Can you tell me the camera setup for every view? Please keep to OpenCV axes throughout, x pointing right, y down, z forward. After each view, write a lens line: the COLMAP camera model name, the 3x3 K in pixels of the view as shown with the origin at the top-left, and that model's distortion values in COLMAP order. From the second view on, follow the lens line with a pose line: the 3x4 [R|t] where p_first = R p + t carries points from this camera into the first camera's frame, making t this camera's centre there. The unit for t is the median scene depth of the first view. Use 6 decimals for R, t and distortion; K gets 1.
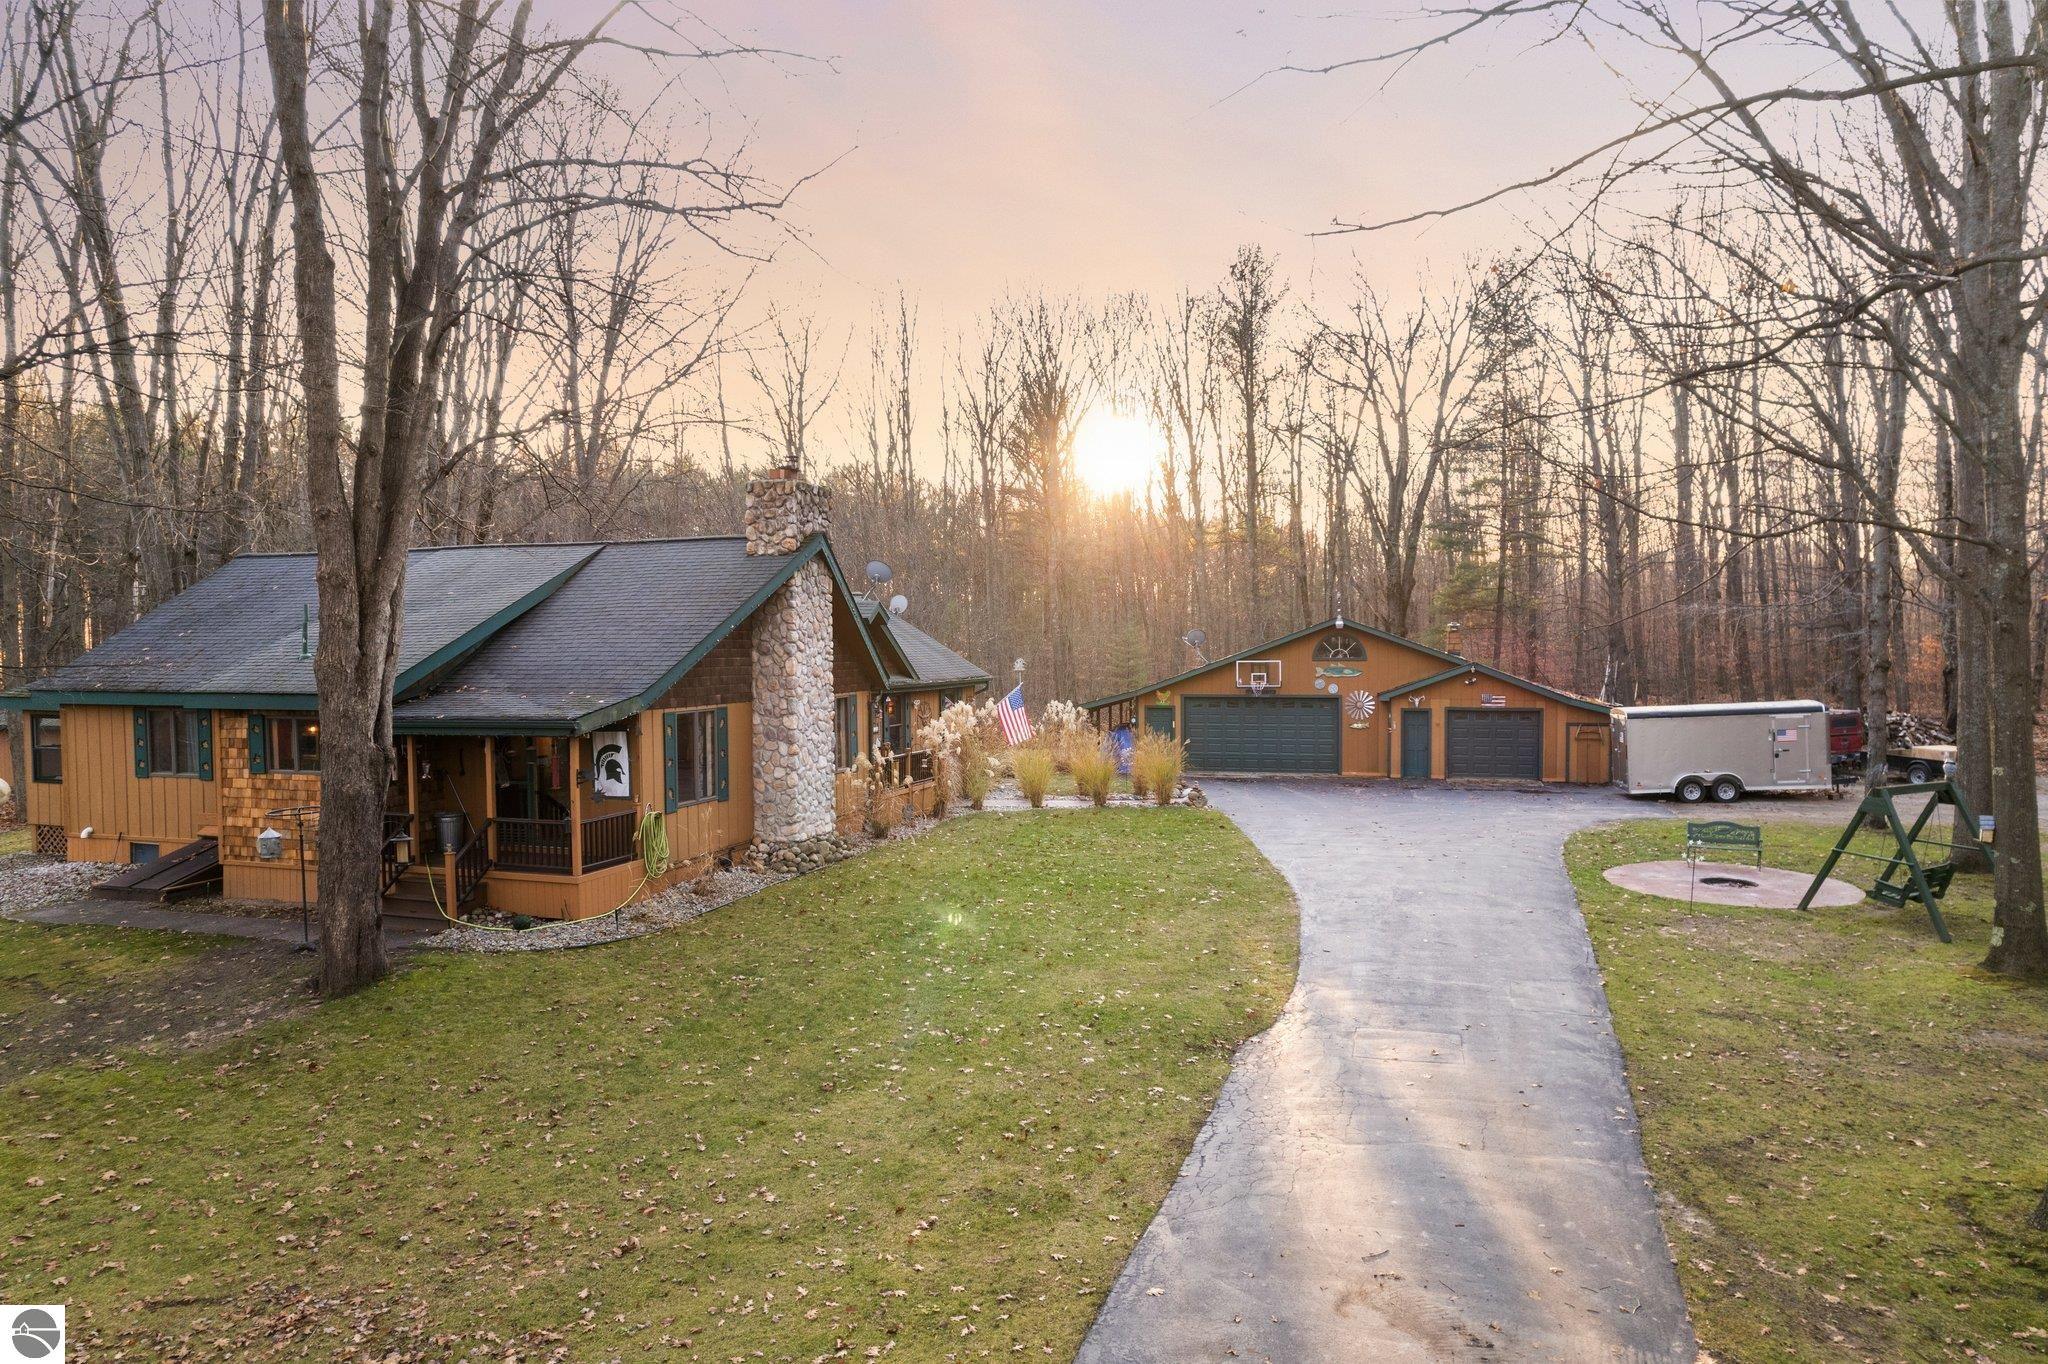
lens RADIAL K [[1298.9, 0, 1024.0], [0, 1298.9, 682.0], [0, 0, 1]] dist [-0.050337, 0.000492]
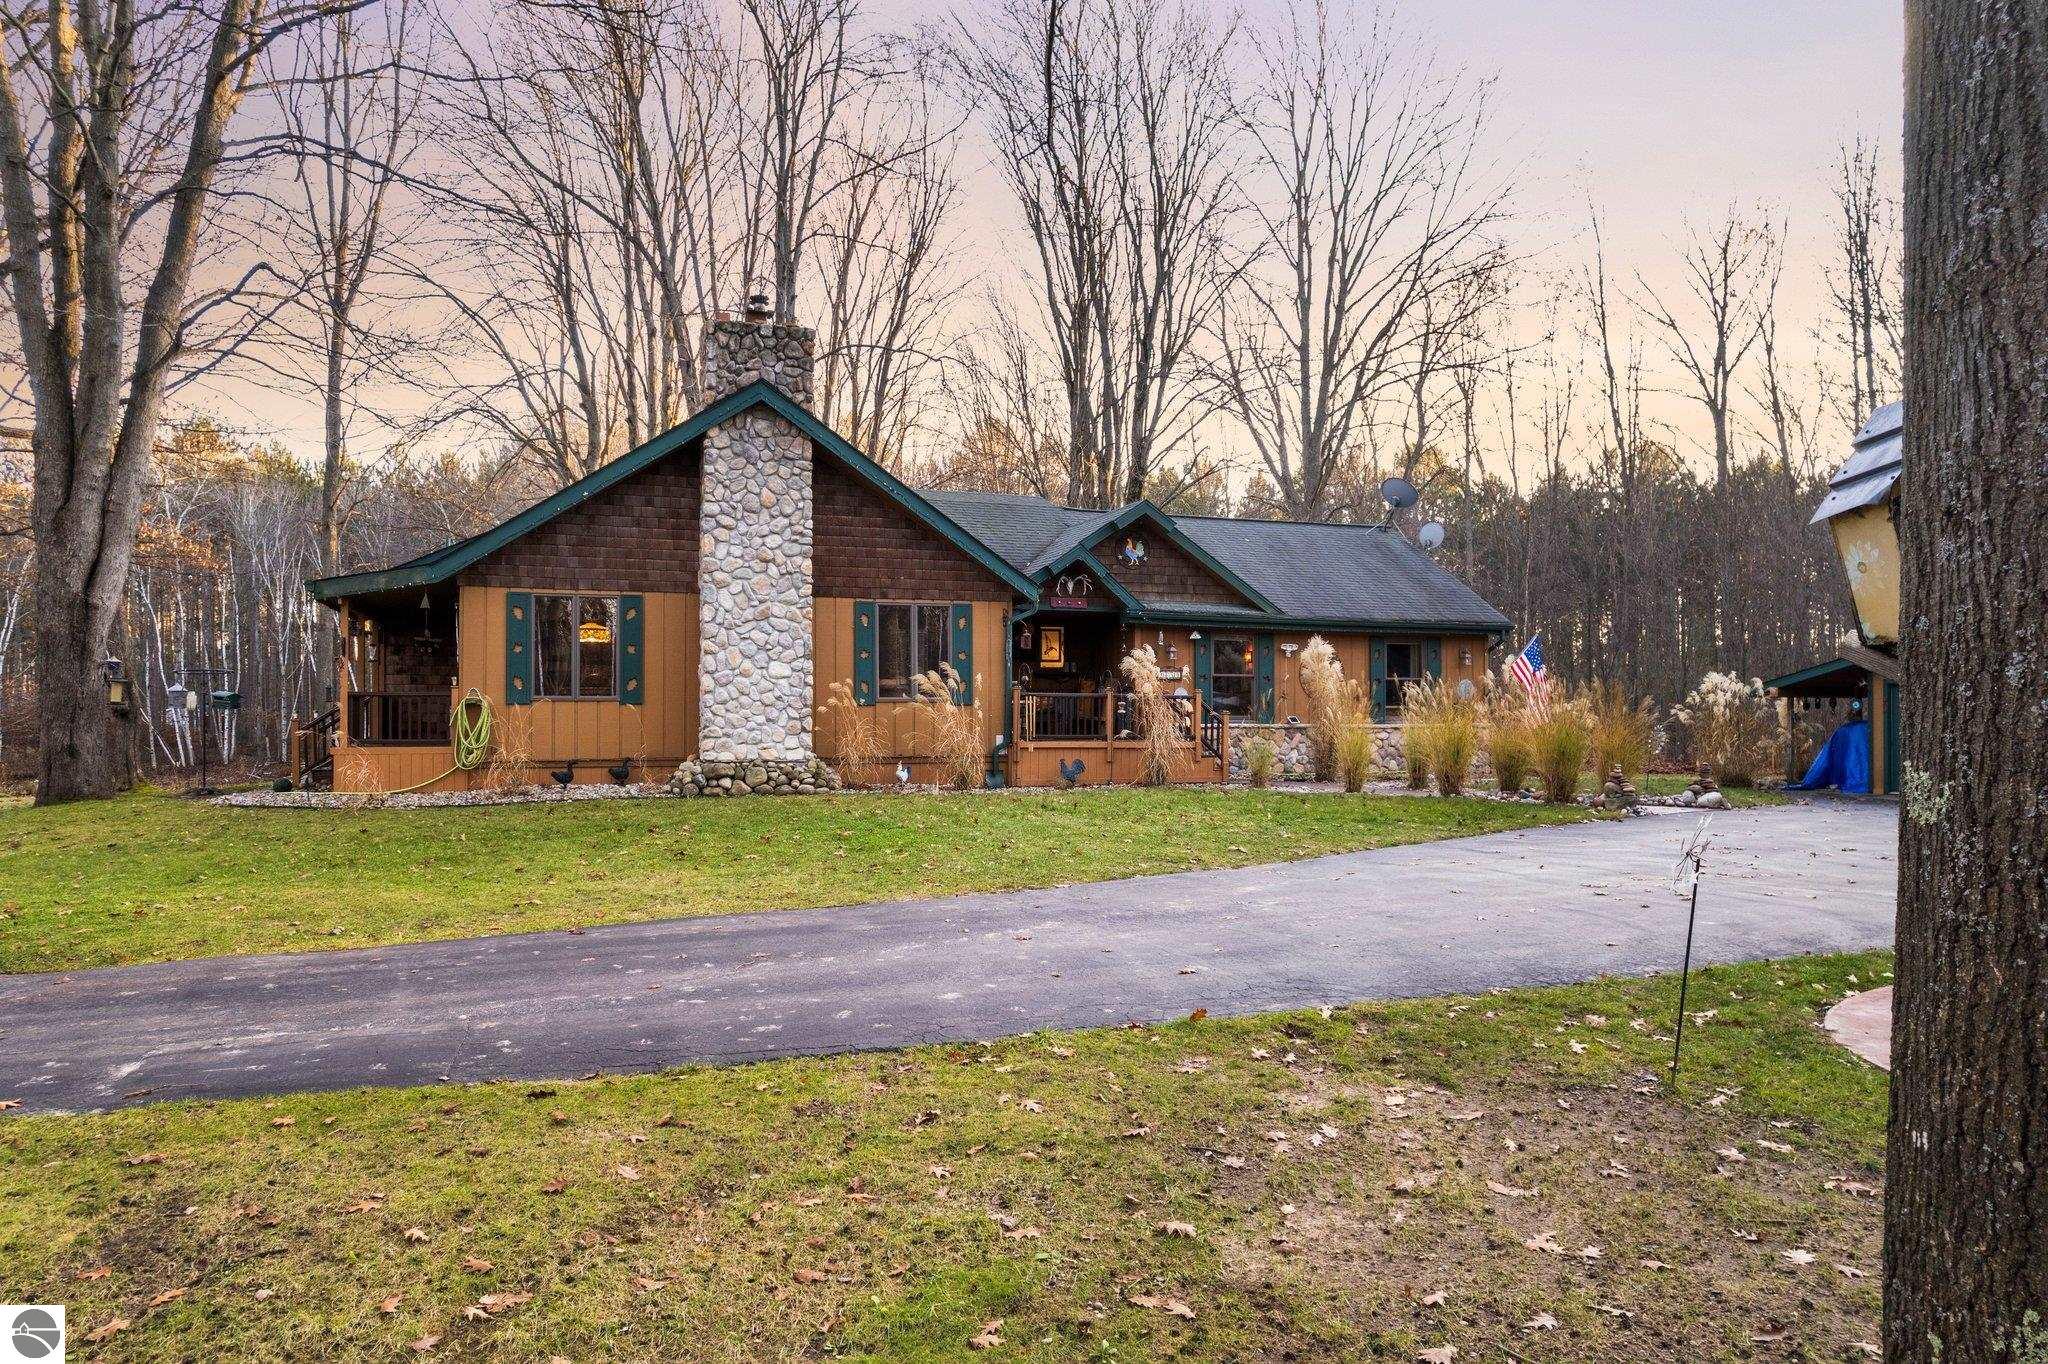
lens RADIAL K [[1309.6, 0, 1029.4], [0, 1309.6, 701.0], [0, 0, 1]] dist [-0.082244, 0.074015]
pose [[0.610288, -0.002771, -0.792175, 0.591433], [-0.028214, 0.999283, -0.025231, 0.100262], [0.791677, 0.037749, 0.609772, 0.658761]]
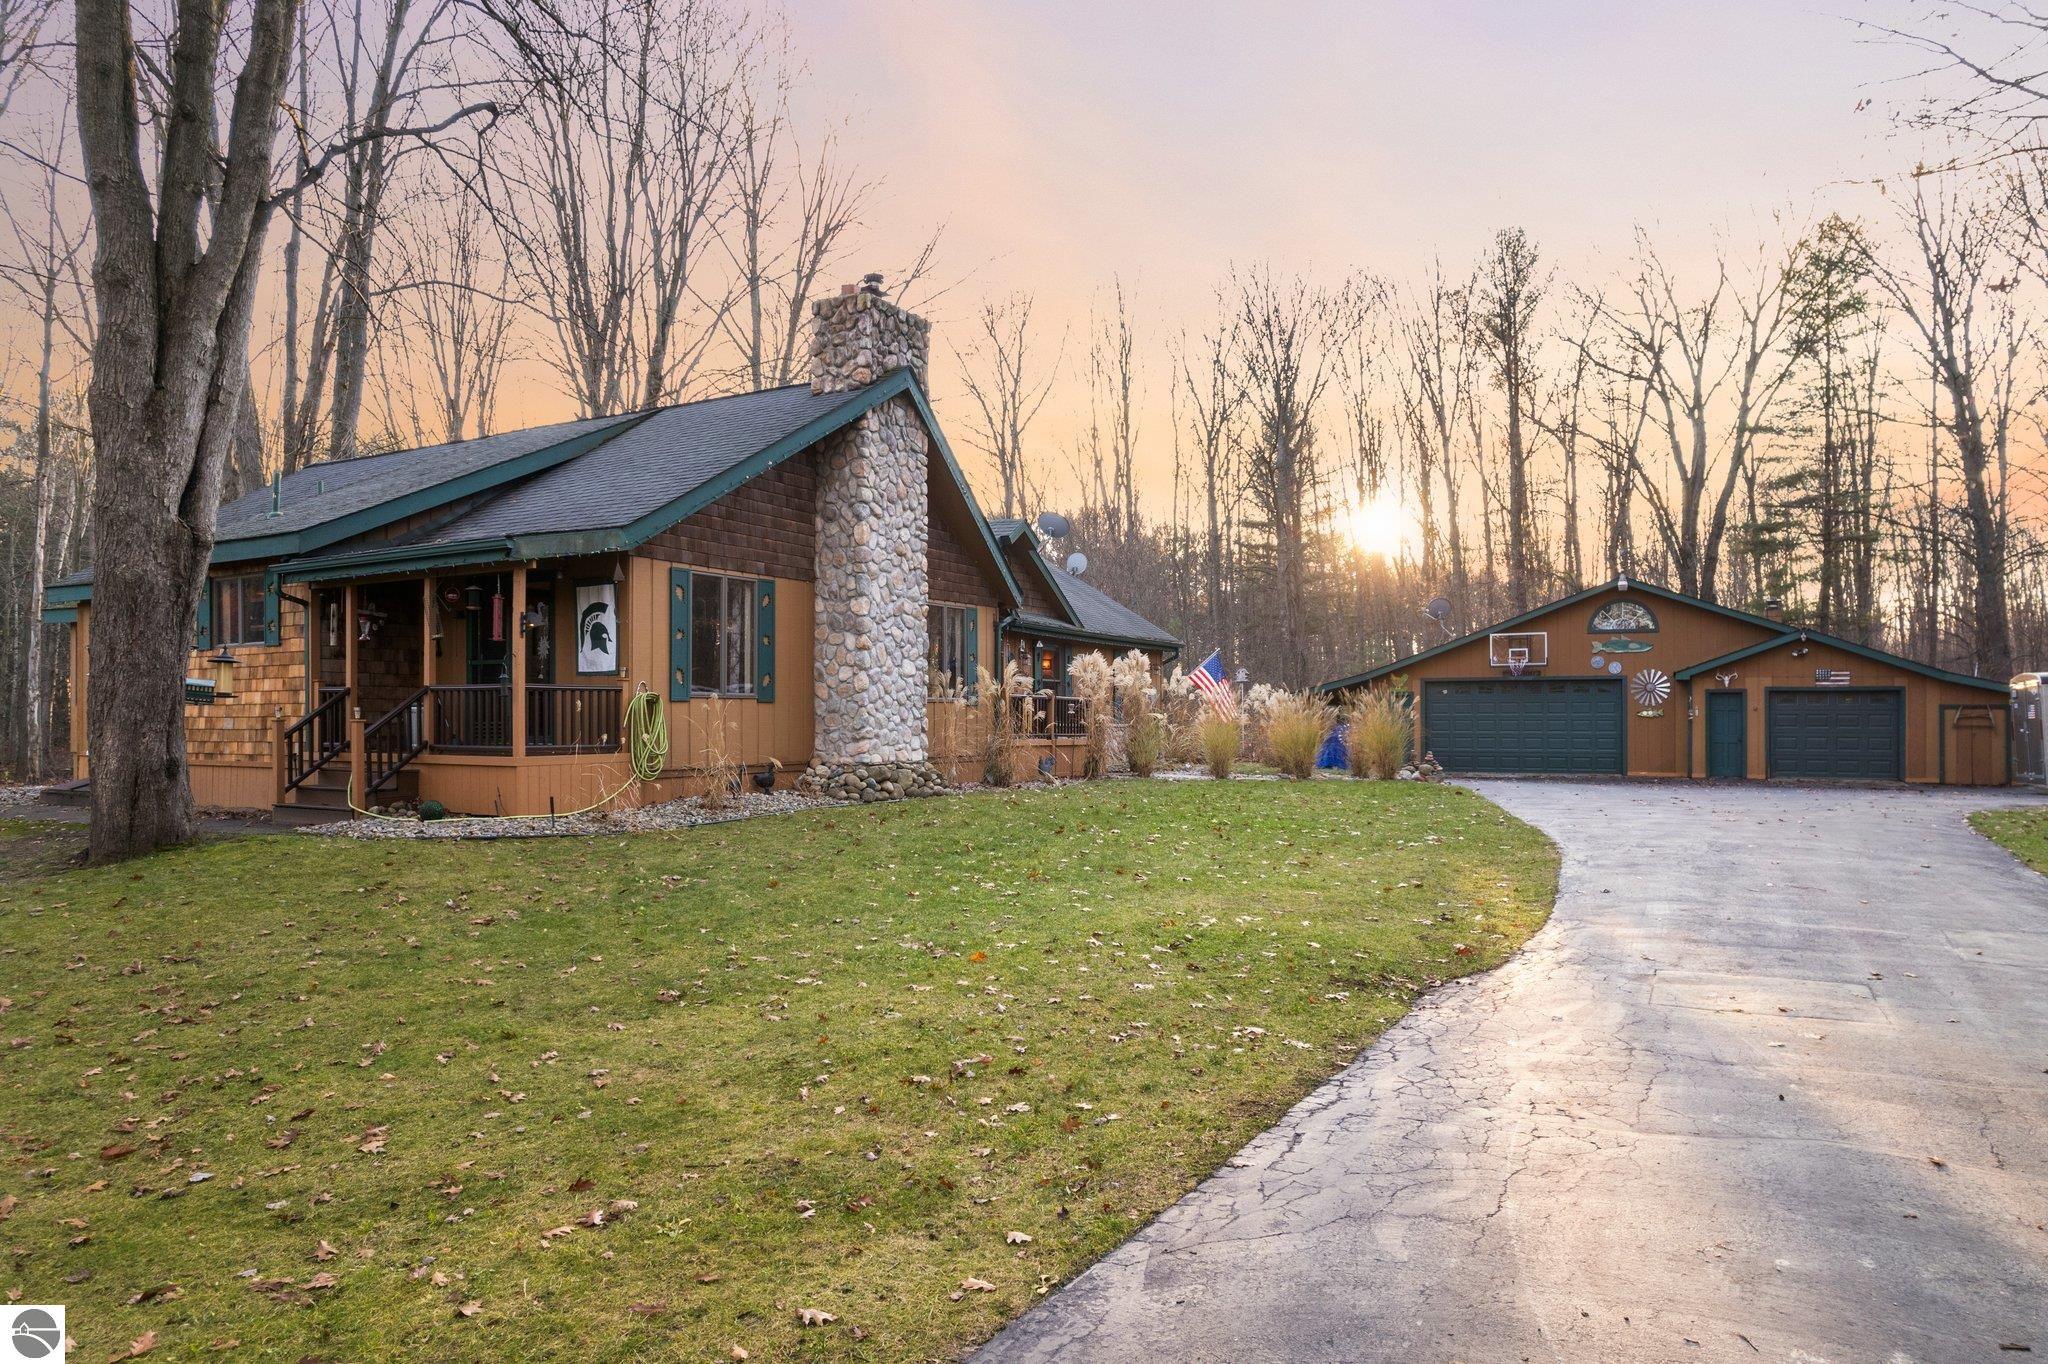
lens RADIAL K [[1309.6, 0, 1029.4], [0, 1309.6, 701.0], [0, 0, 1]] dist [-0.082244, 0.074015]
pose [[0.981411, 0.003547, -0.191887, 0.065633], [-0.012117, 0.998980, -0.043505, 0.118254], [0.191537, 0.045021, 0.980452, 0.265424]]
